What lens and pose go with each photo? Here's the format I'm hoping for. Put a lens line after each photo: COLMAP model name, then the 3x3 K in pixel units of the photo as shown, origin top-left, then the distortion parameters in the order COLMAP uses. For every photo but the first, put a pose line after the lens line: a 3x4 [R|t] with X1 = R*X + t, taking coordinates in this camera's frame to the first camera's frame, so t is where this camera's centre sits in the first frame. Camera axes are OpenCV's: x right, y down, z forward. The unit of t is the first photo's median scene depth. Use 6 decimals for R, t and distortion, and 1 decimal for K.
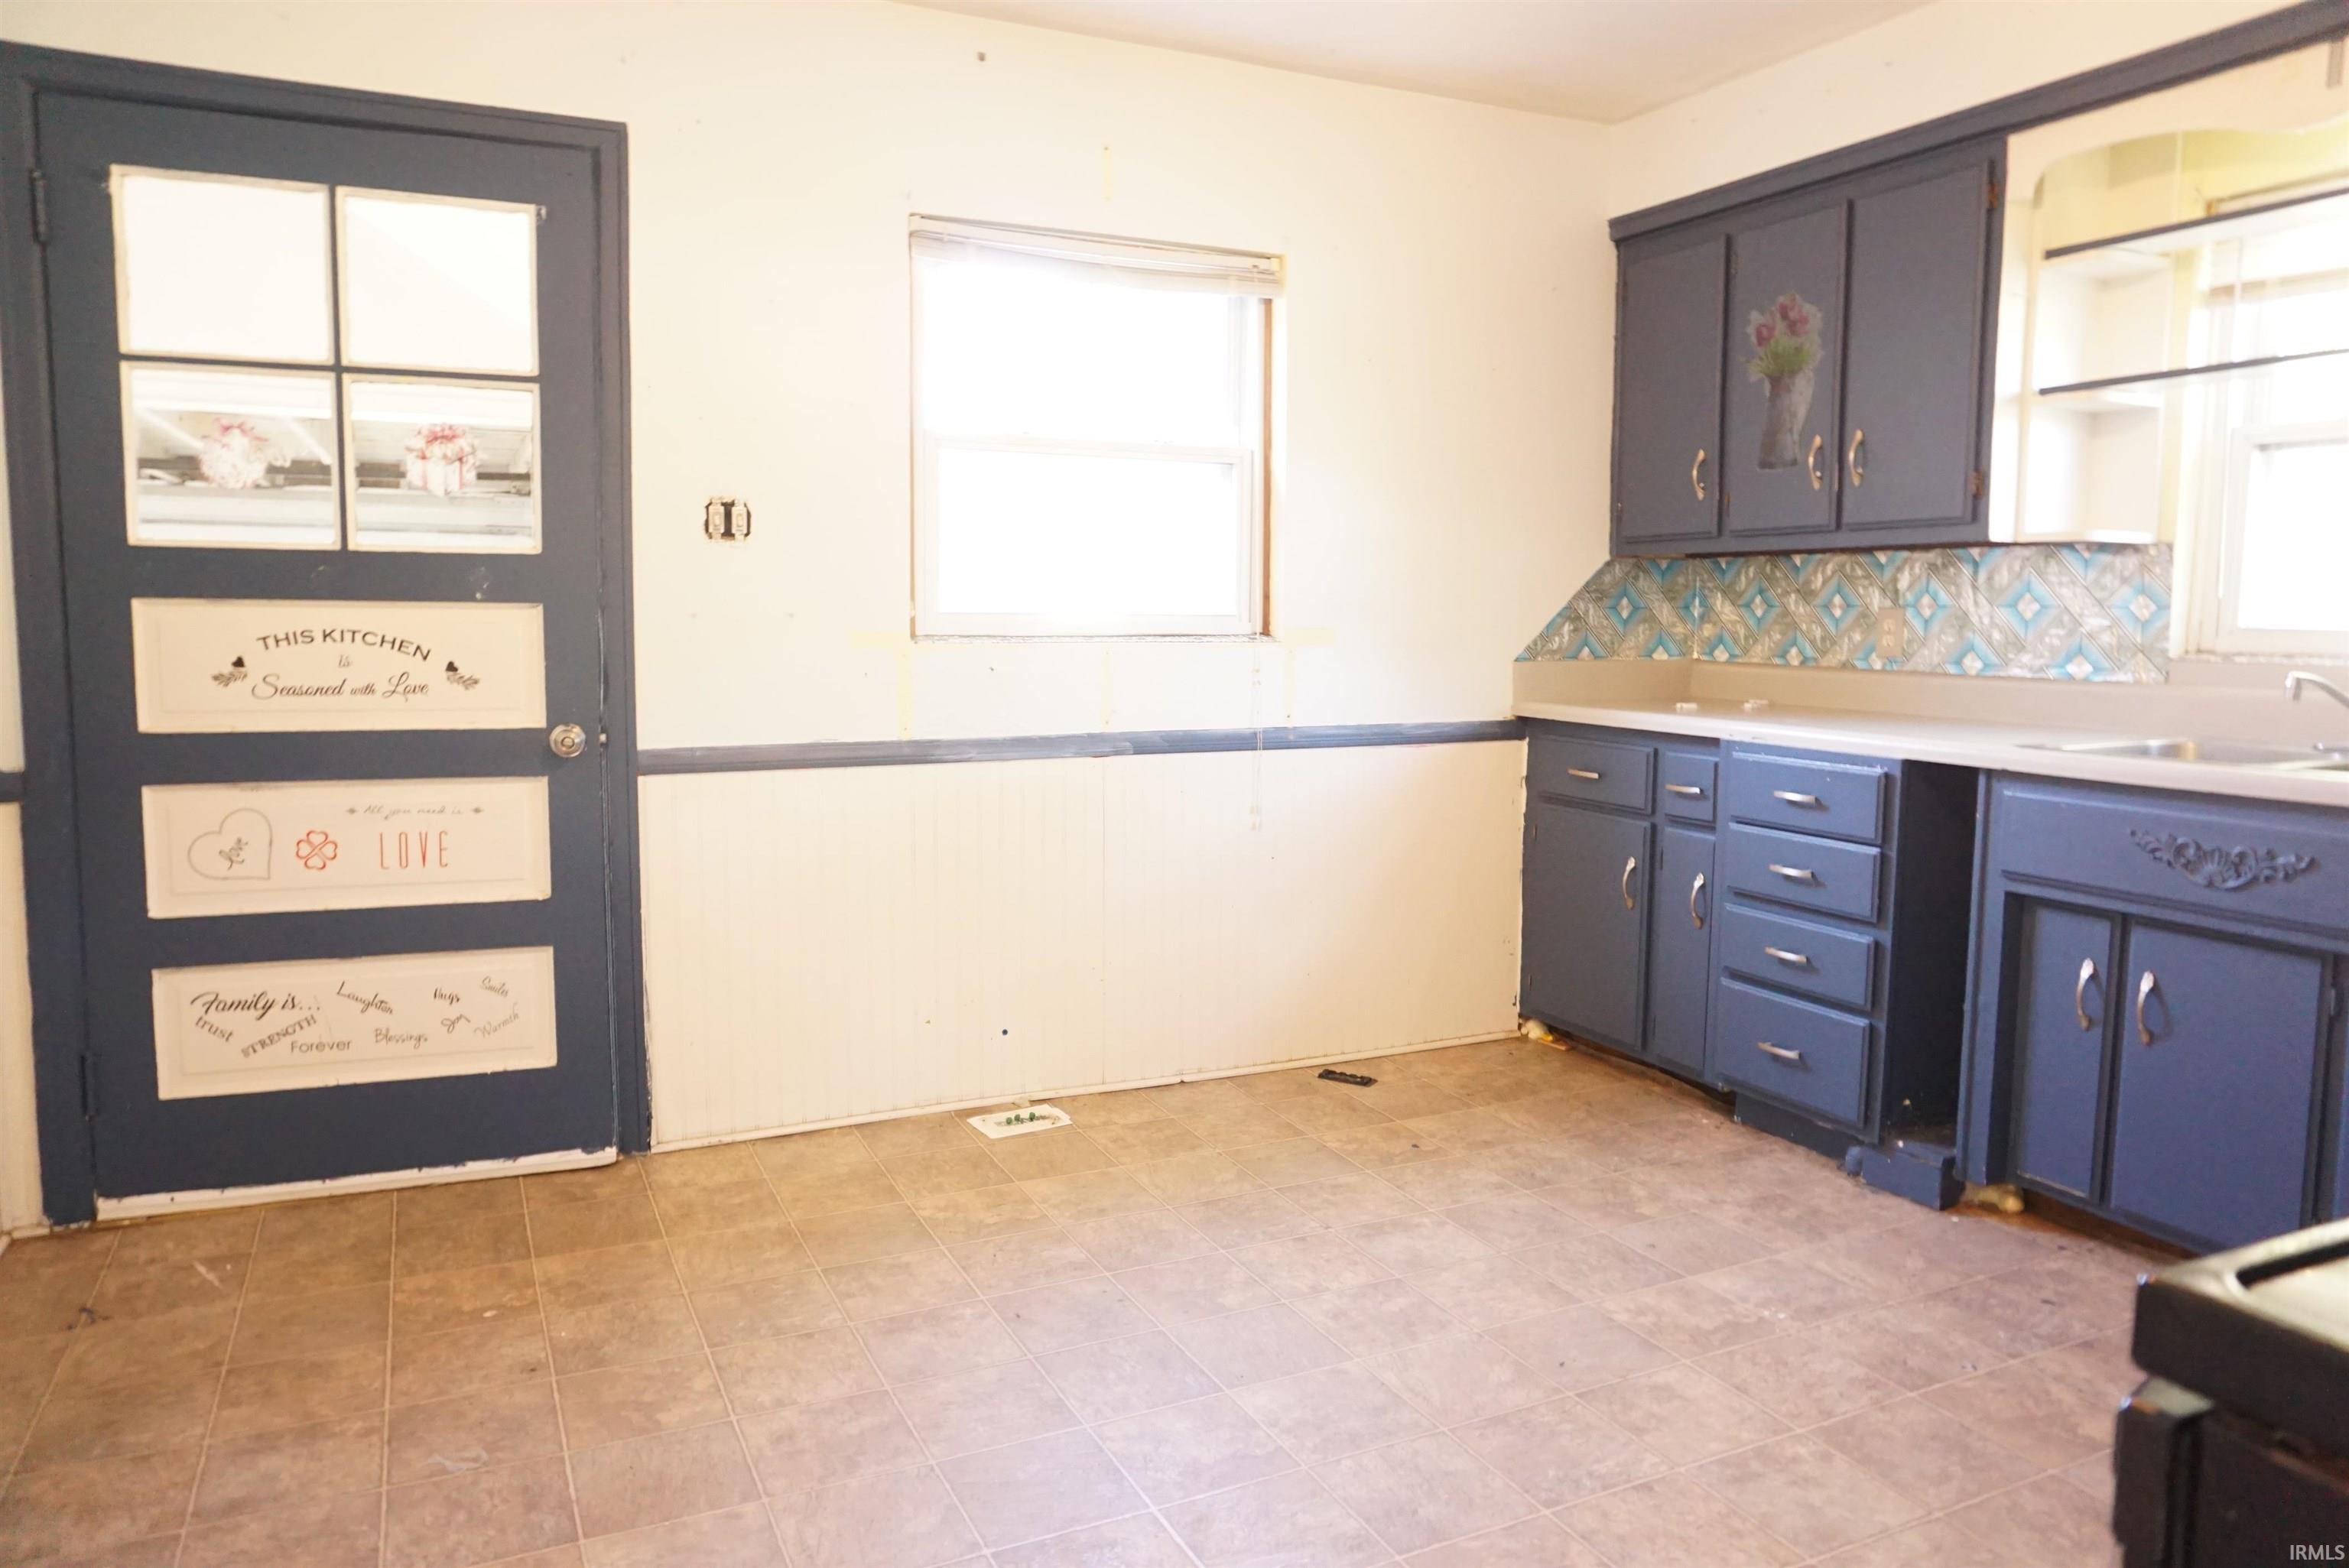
lens RADIAL K [[1559.5, 0, 1180.4], [0, 1559.5, 794.6], [0, 0, 1]] dist [-0.055363, 0.032317]
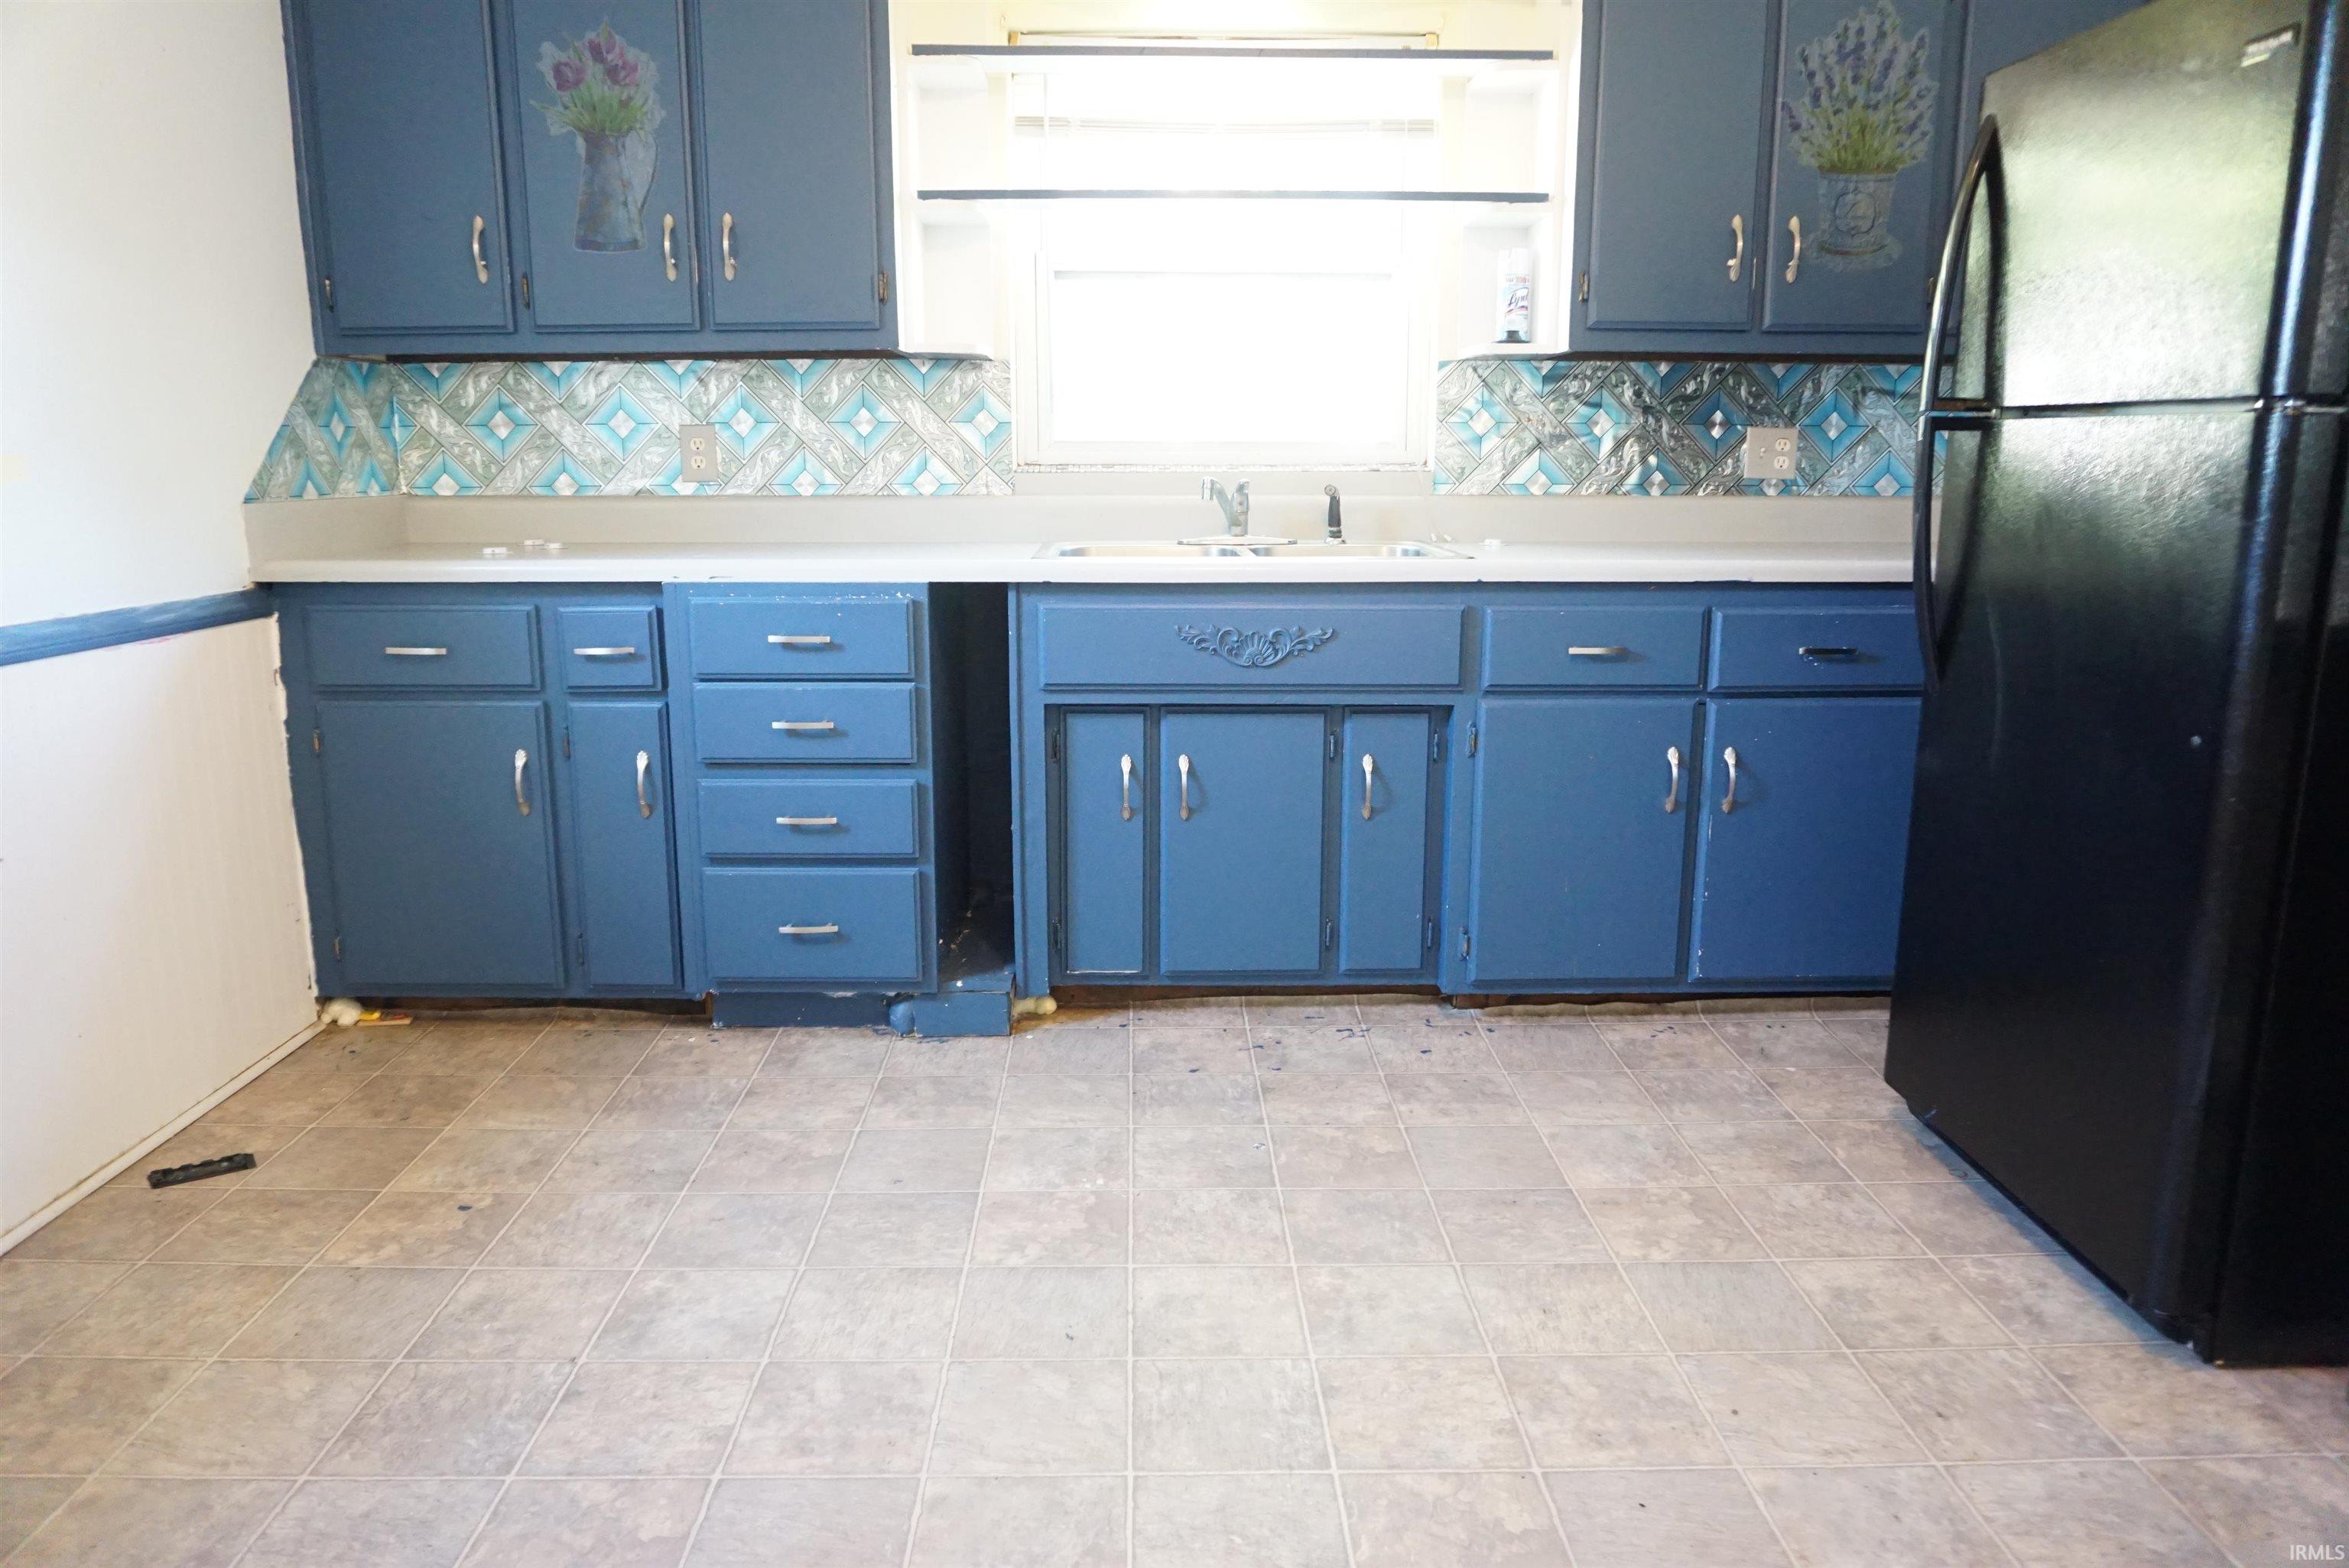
lens RADIAL K [[1562.0, 0, 1174.5], [0, 1562.0, 784.0], [0, 0, 1]] dist [-0.058237, 0.041230]
pose [[0.411156, -0.193367, 0.890820, -0.296132], [0.108645, 0.980671, 0.162726, -0.036816], [-0.905068, 0.029878, 0.424217, 0.420488]]
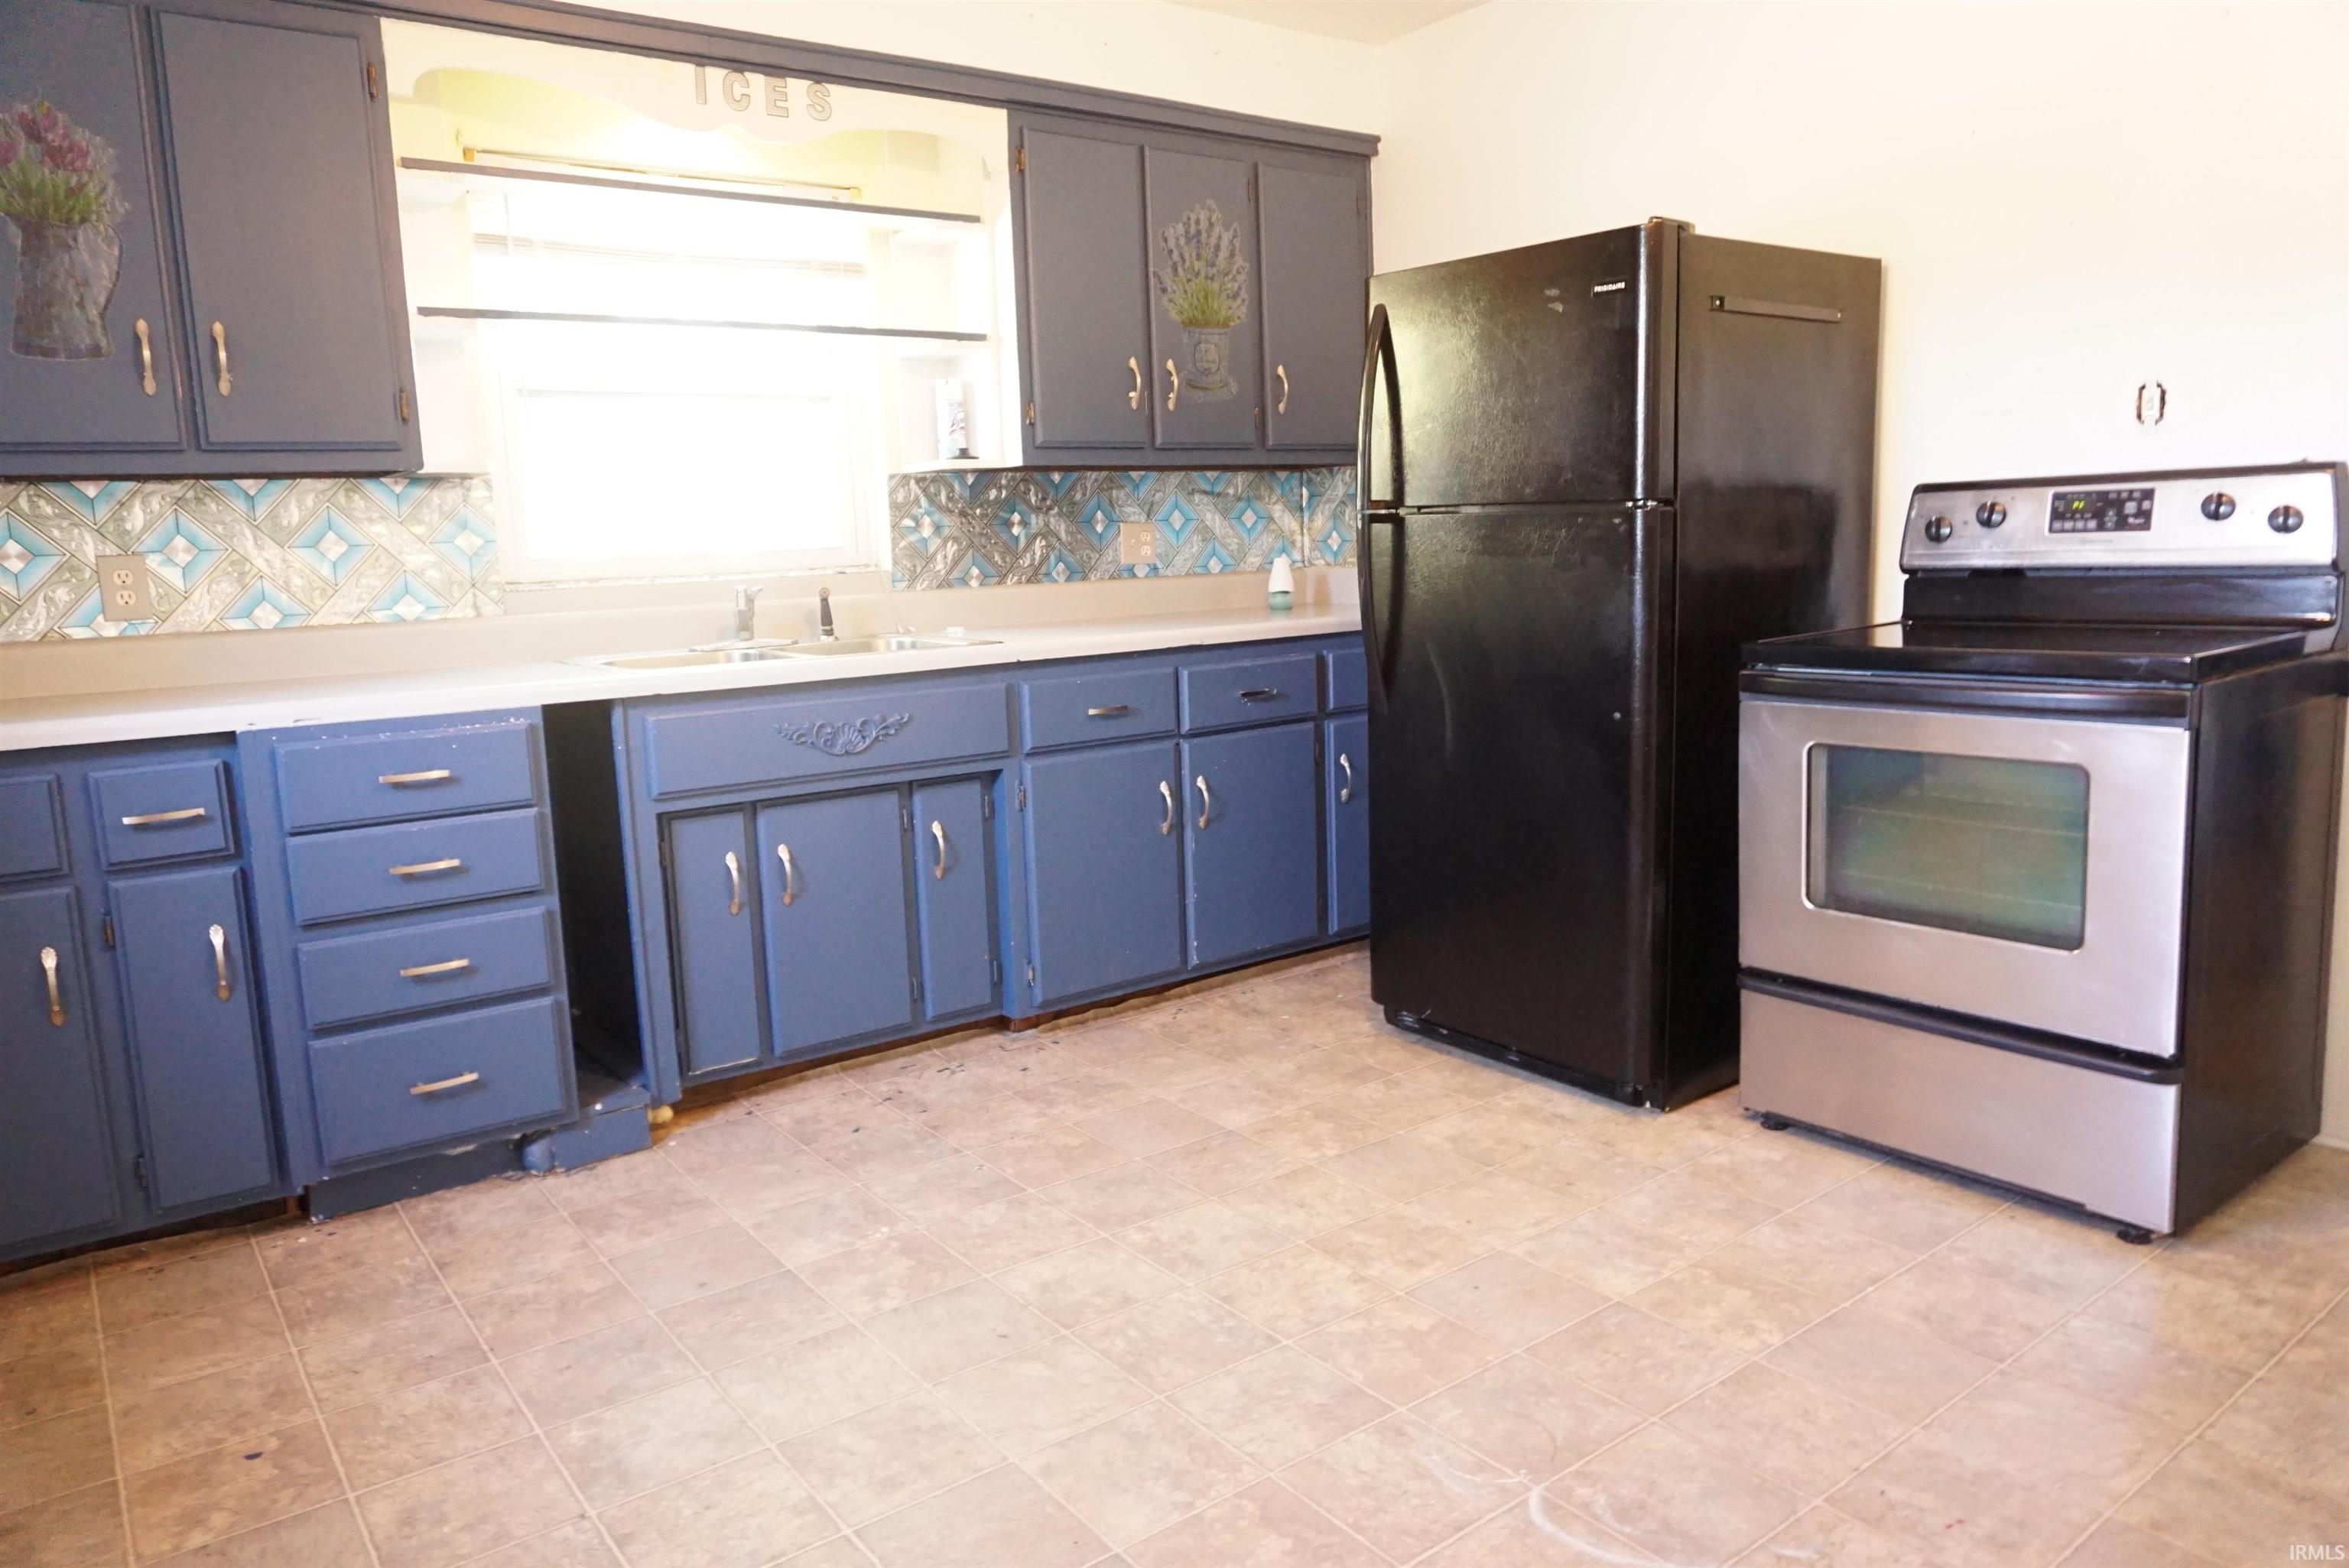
lens RADIAL K [[1559.5, 0, 1180.4], [0, 1559.5, 794.6], [0, 0, 1]] dist [-0.055363, 0.032317]
pose [[-0.201977, -0.162153, 0.965874, -0.452925], [0.145972, 0.970200, 0.193404, -0.084271], [-0.968451, 0.180054, -0.172288, 0.715047]]
